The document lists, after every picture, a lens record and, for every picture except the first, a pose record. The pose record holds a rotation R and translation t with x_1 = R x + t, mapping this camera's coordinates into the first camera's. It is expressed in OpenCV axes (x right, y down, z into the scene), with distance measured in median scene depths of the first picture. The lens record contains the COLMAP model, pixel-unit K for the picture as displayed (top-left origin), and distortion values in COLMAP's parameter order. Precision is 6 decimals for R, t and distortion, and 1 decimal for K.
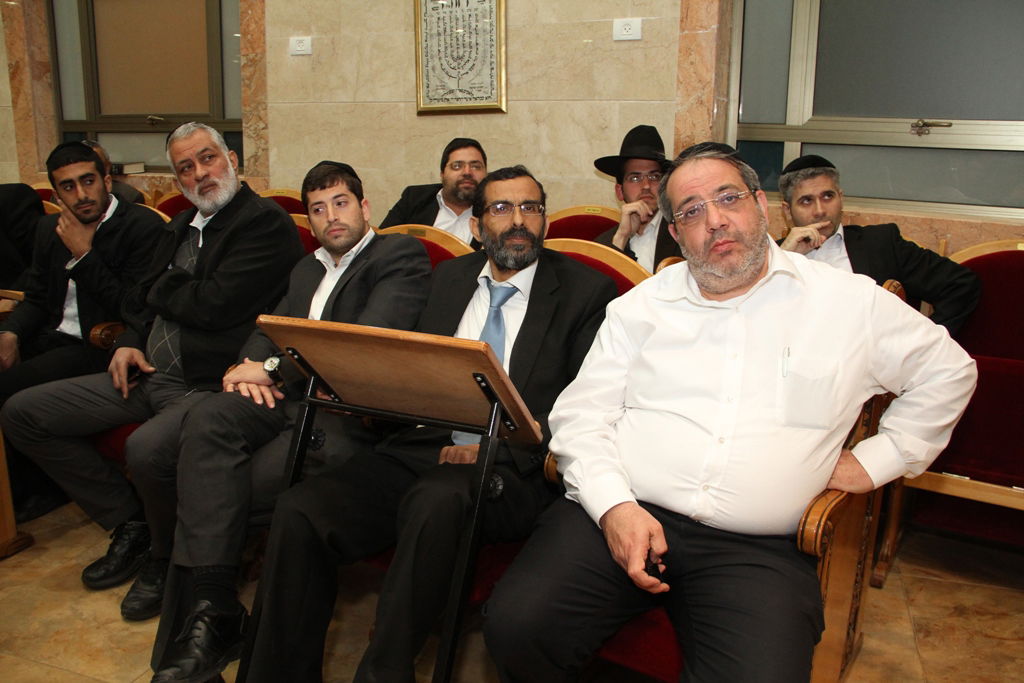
lens RADIAL K [[888.9, 0, 512.0], [0, 888.9, 341.5], [0, 0, 1]] dist [-0.195277, 0.226856]
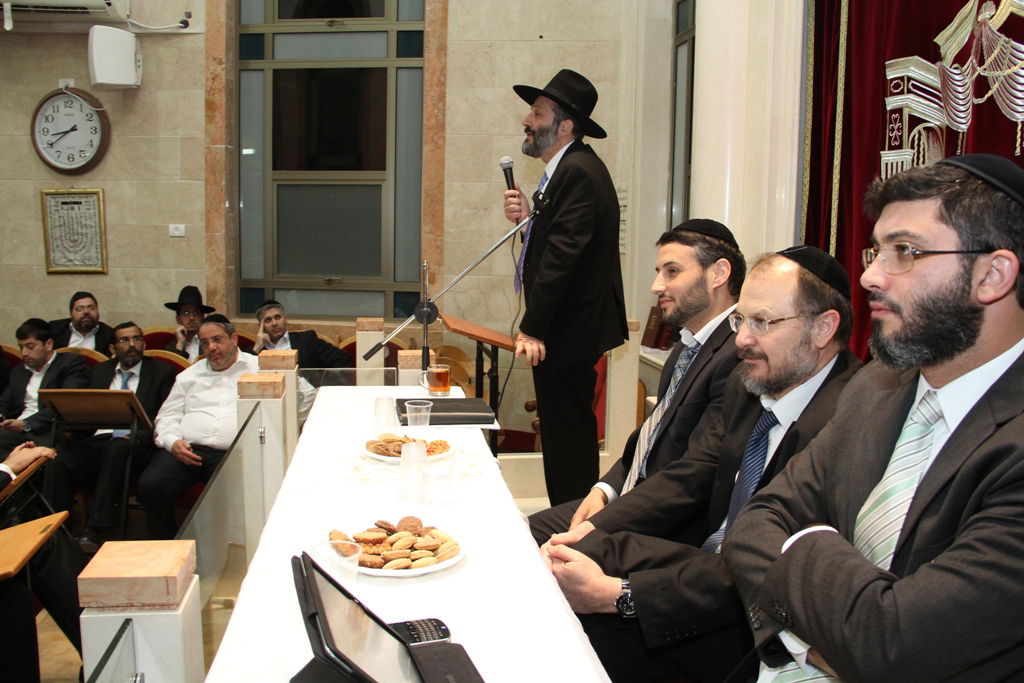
lens RADIAL K [[888.9, 0, 512.0], [0, 888.9, 341.5], [0, 0, 1]] dist [-0.195277, 0.226856]
pose [[0.885572, -0.062633, 0.460260, -0.091751], [0.102563, 0.992777, -0.062240, 0.057743], [-0.453037, 0.102323, 0.885600, -0.865029]]
